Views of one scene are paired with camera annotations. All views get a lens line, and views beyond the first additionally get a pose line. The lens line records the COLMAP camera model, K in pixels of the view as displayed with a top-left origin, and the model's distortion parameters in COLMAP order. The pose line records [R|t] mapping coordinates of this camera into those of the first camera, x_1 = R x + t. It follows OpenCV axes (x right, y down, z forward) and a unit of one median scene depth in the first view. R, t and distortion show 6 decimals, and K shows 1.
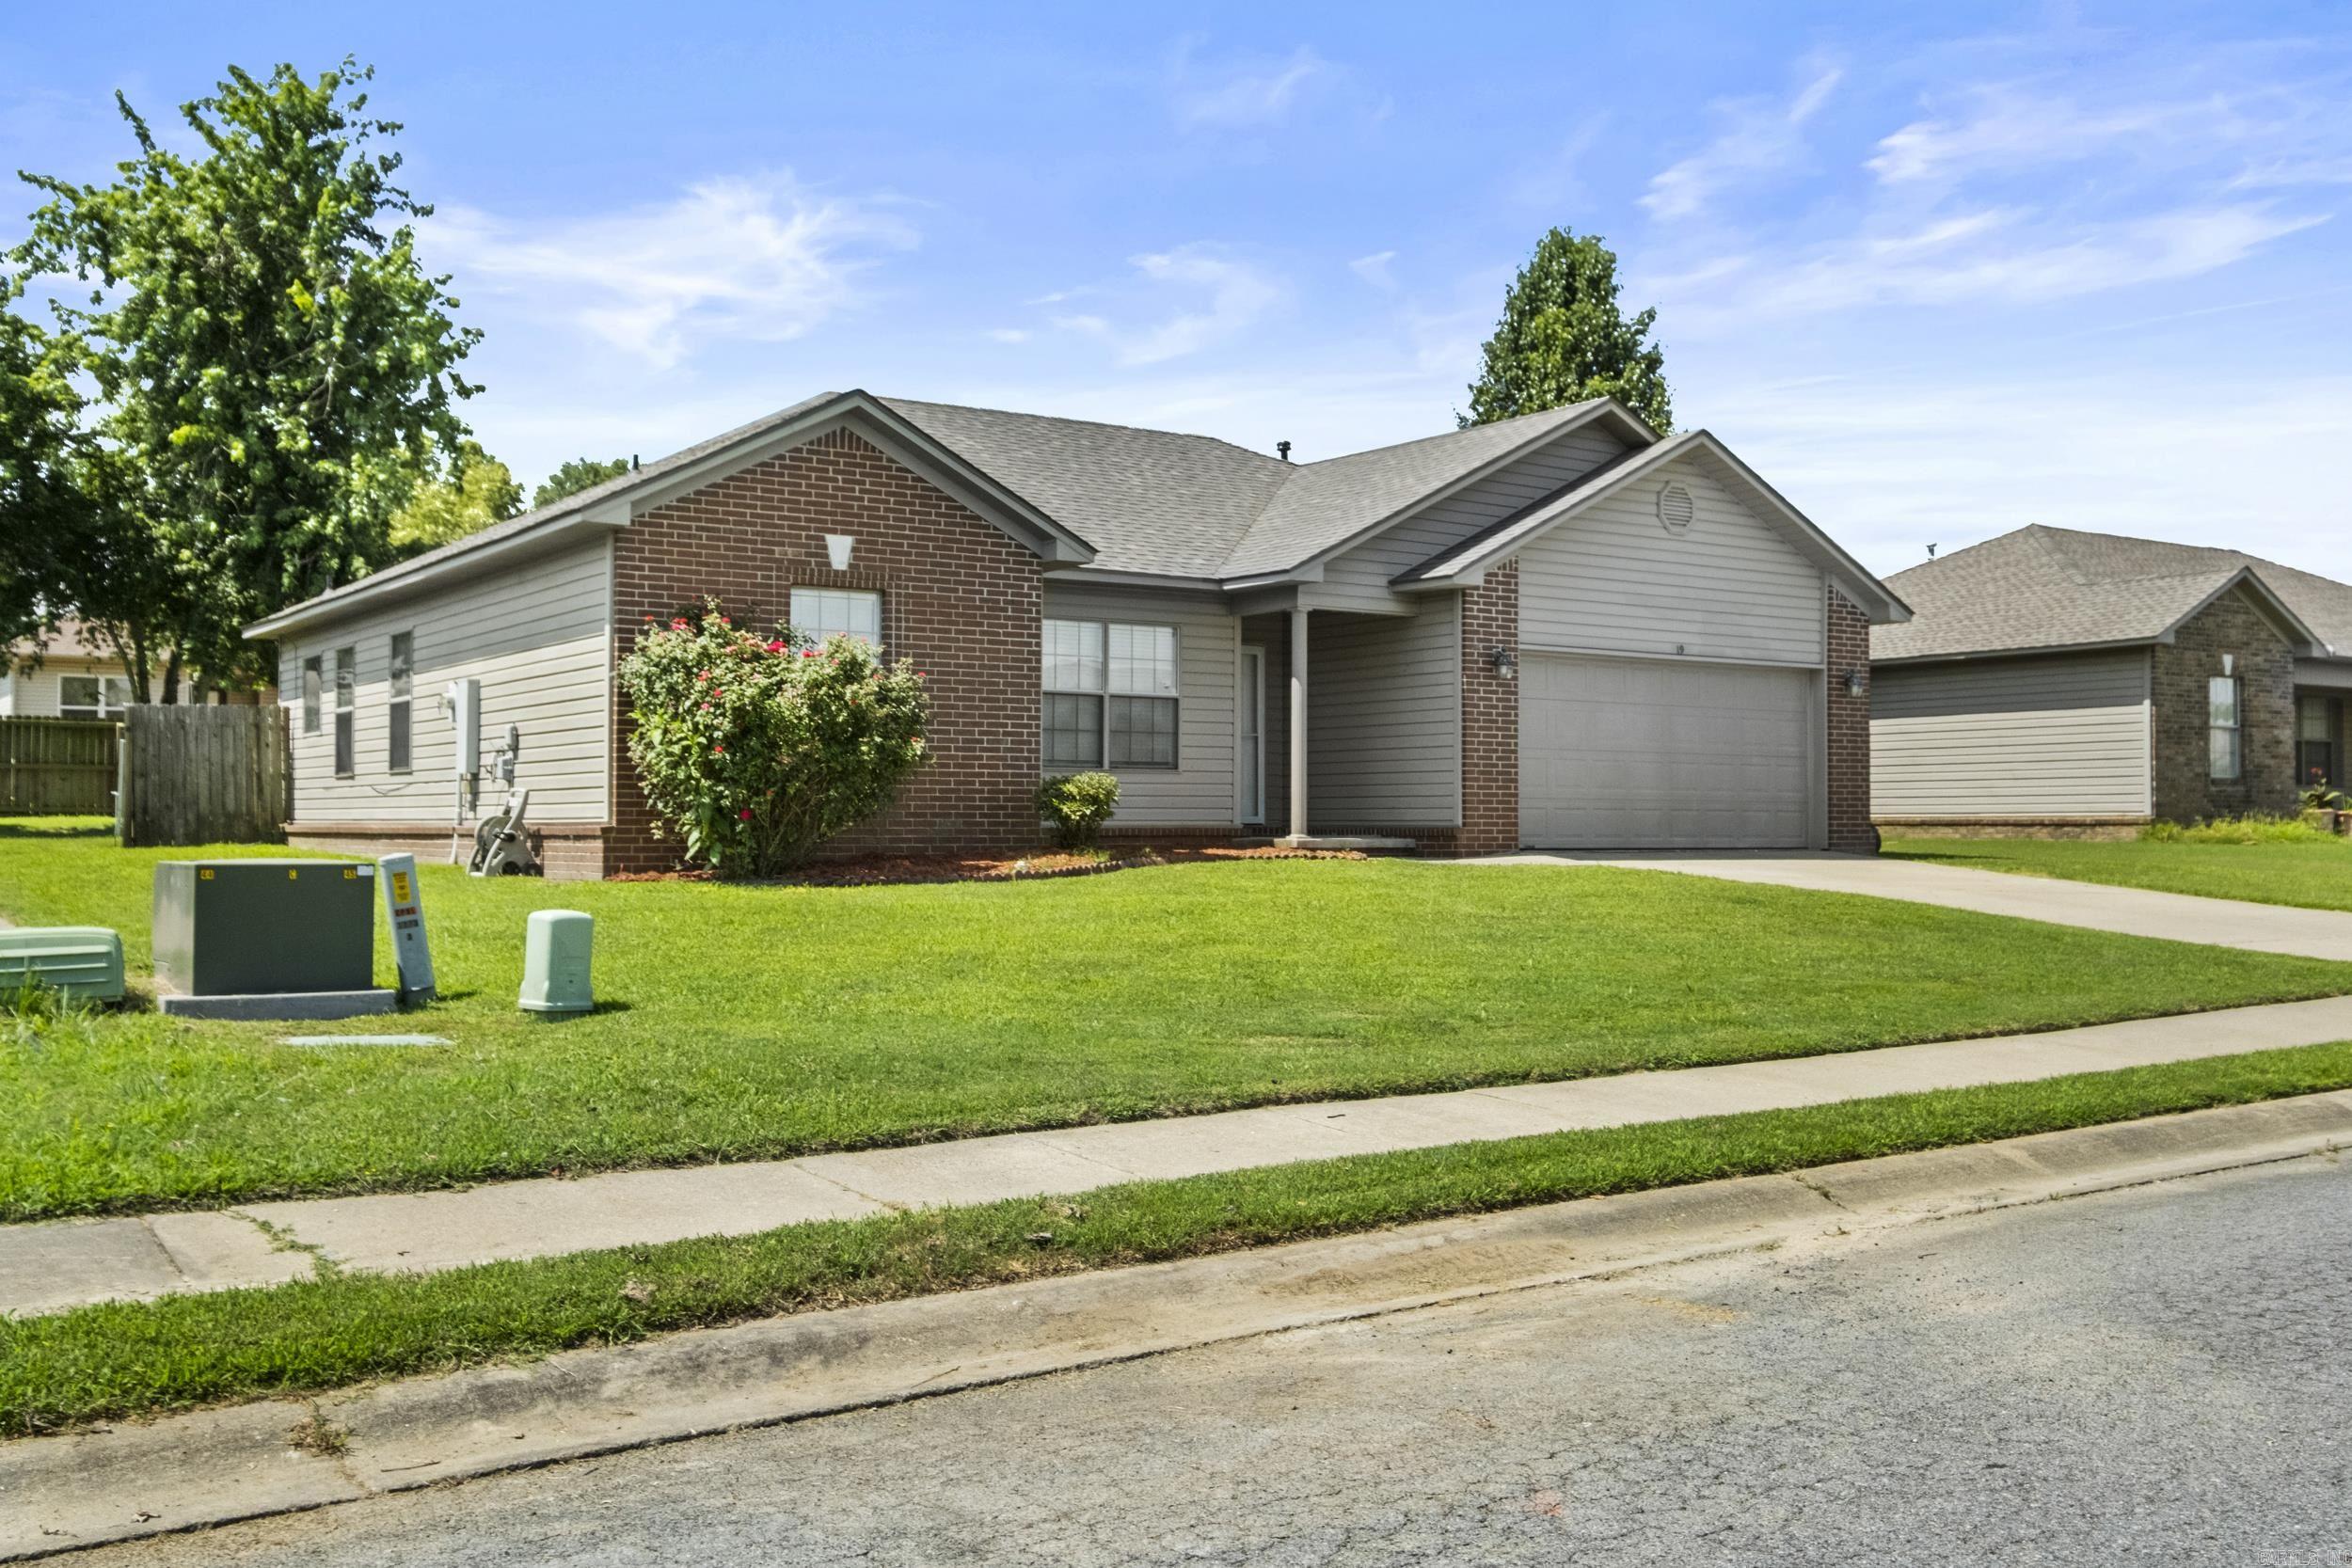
lens RADIAL K [[2139.5, 0, 1170.4], [0, 2139.5, 768.3], [0, 0, 1]] dist [-0.011343, 0.000000]
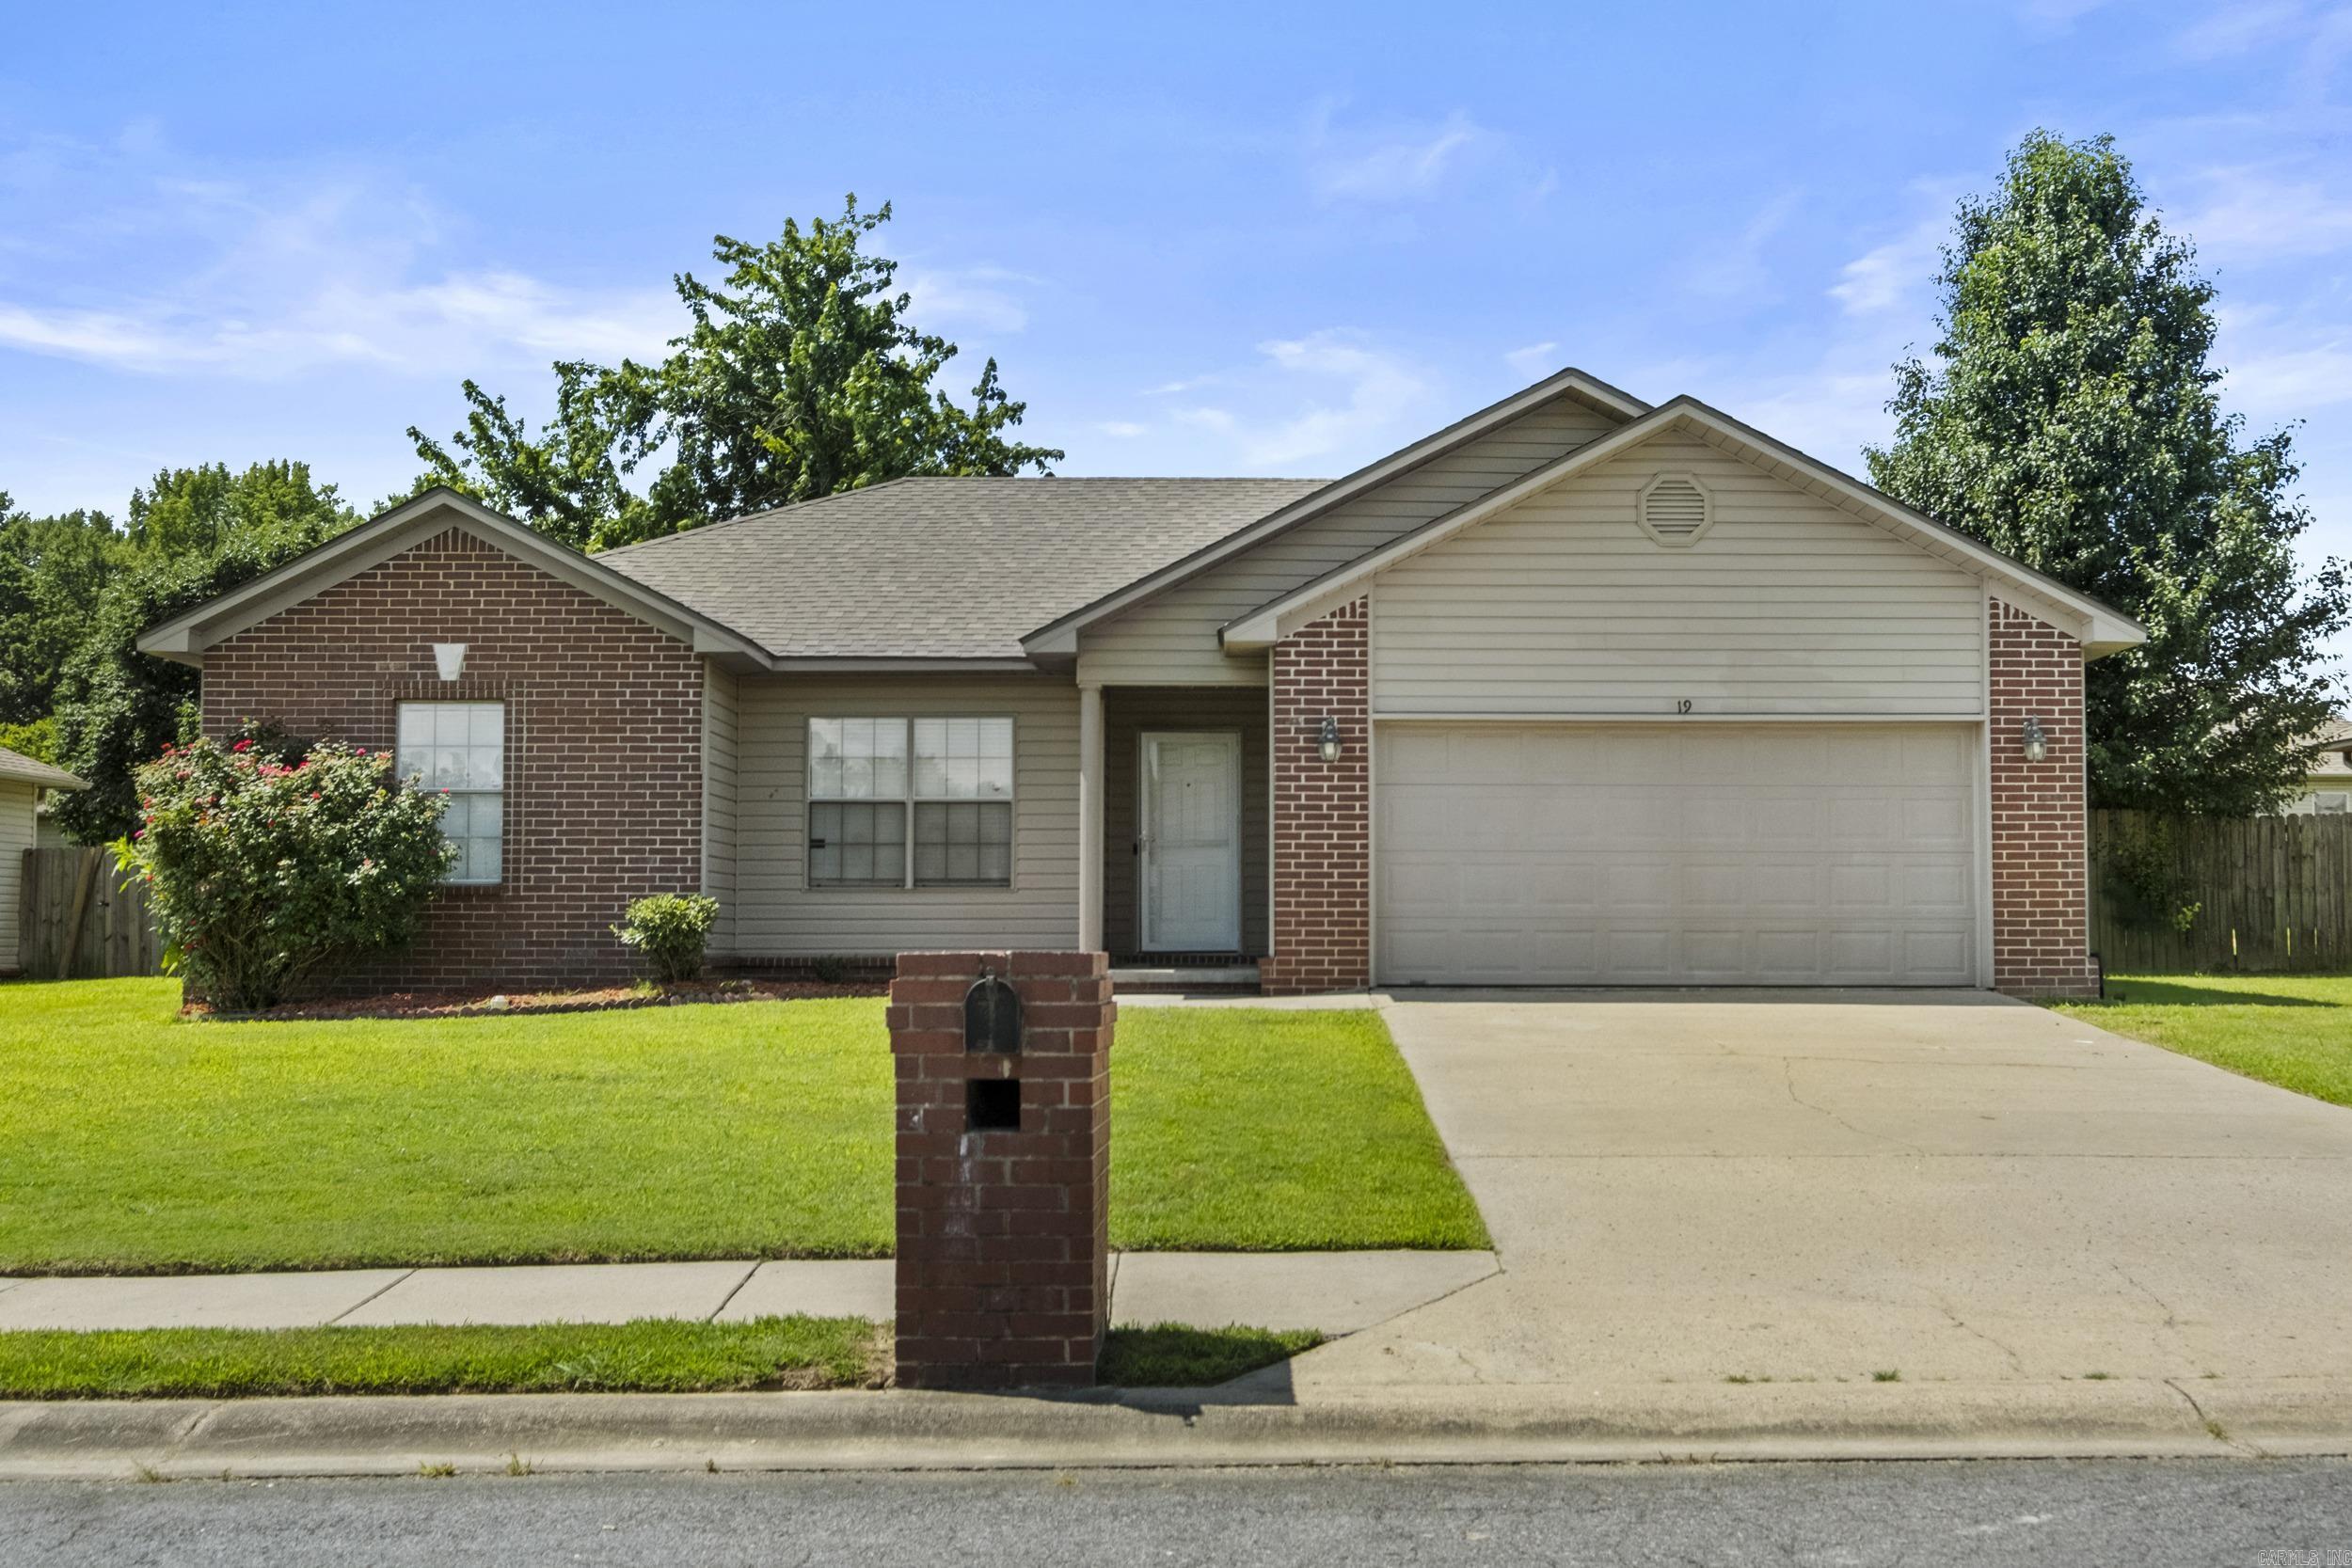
lens RADIAL K [[2300.5, 0, 1190.9], [0, 2300.5, 787.4], [0, 0, 1]] dist [0.011160, 0.000000]
pose [[0.829163, -0.041411, -0.557471, 0.653099], [0.015500, 0.998572, -0.051123, 0.009810], [0.558792, 0.033749, 0.828621, 0.340939]]
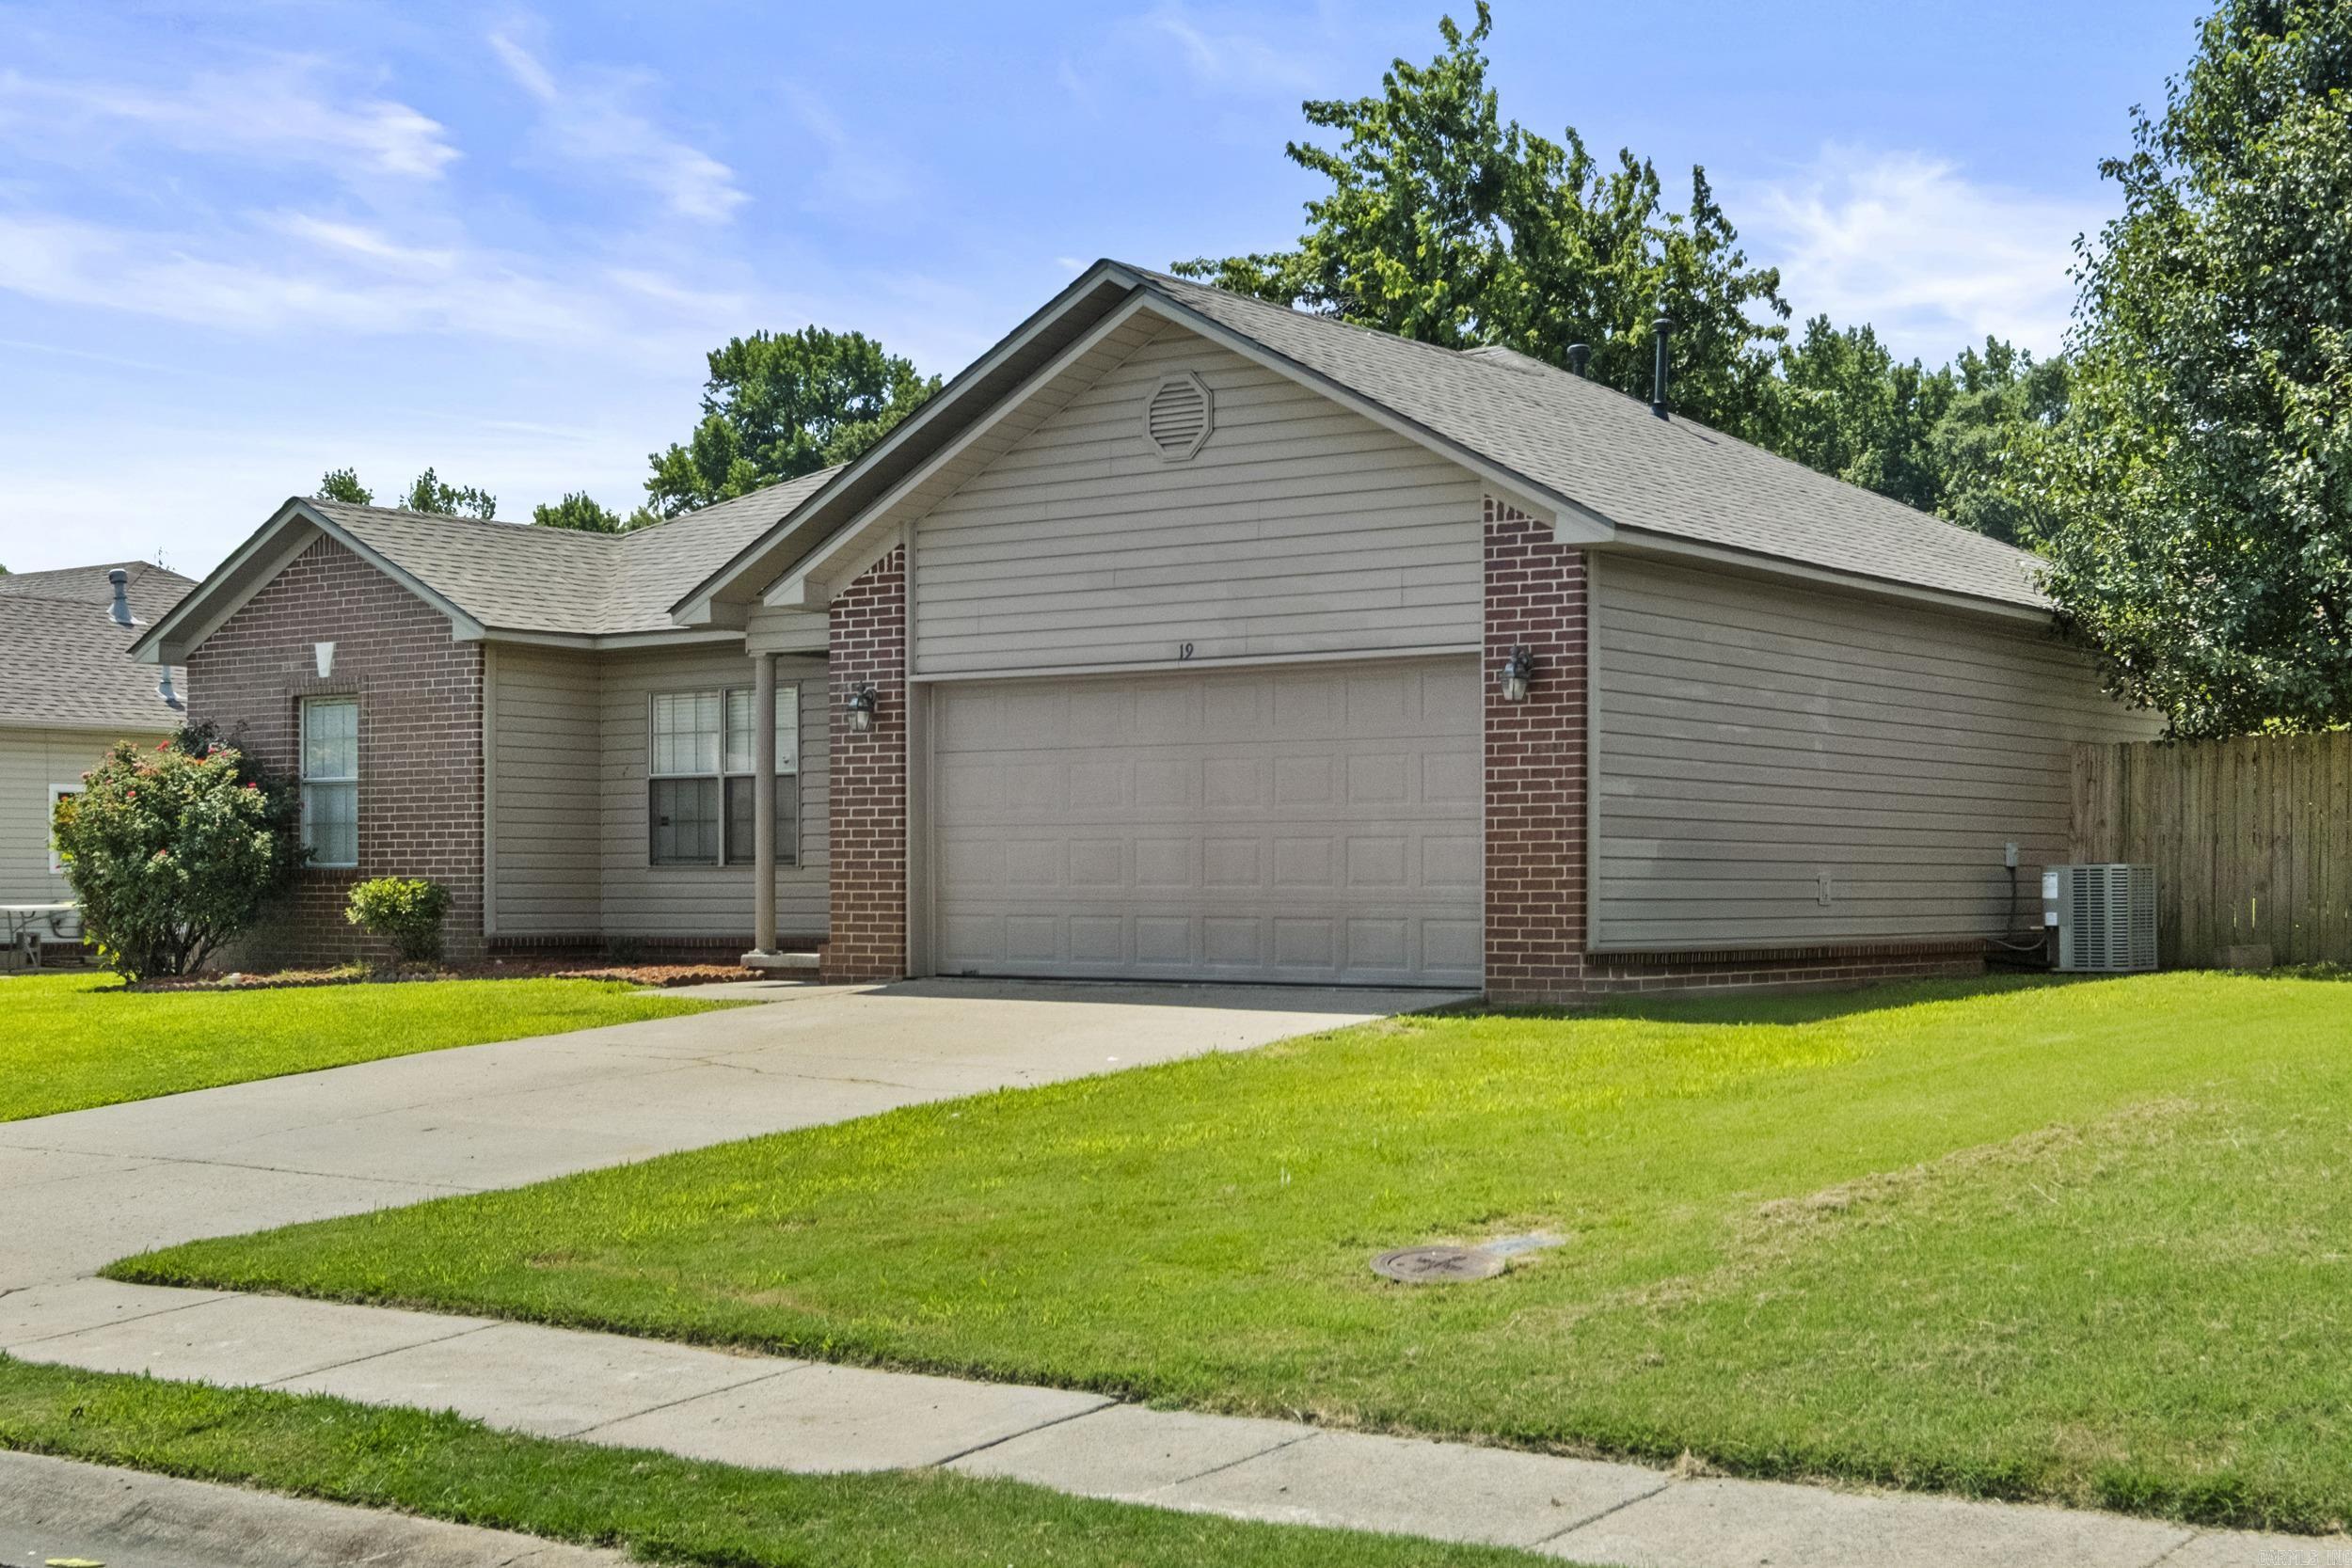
lens RADIAL K [[3094.6, 0, 1175.6], [0, 3094.6, 800.9], [0, 0, 1]] dist [0.031814, 0.000000]
pose [[0.313881, -0.030028, -0.948987, 1.312080], [0.023177, 0.999444, -0.023958, 0.008915], [0.949179, -0.014475, 0.314403, 0.896012]]
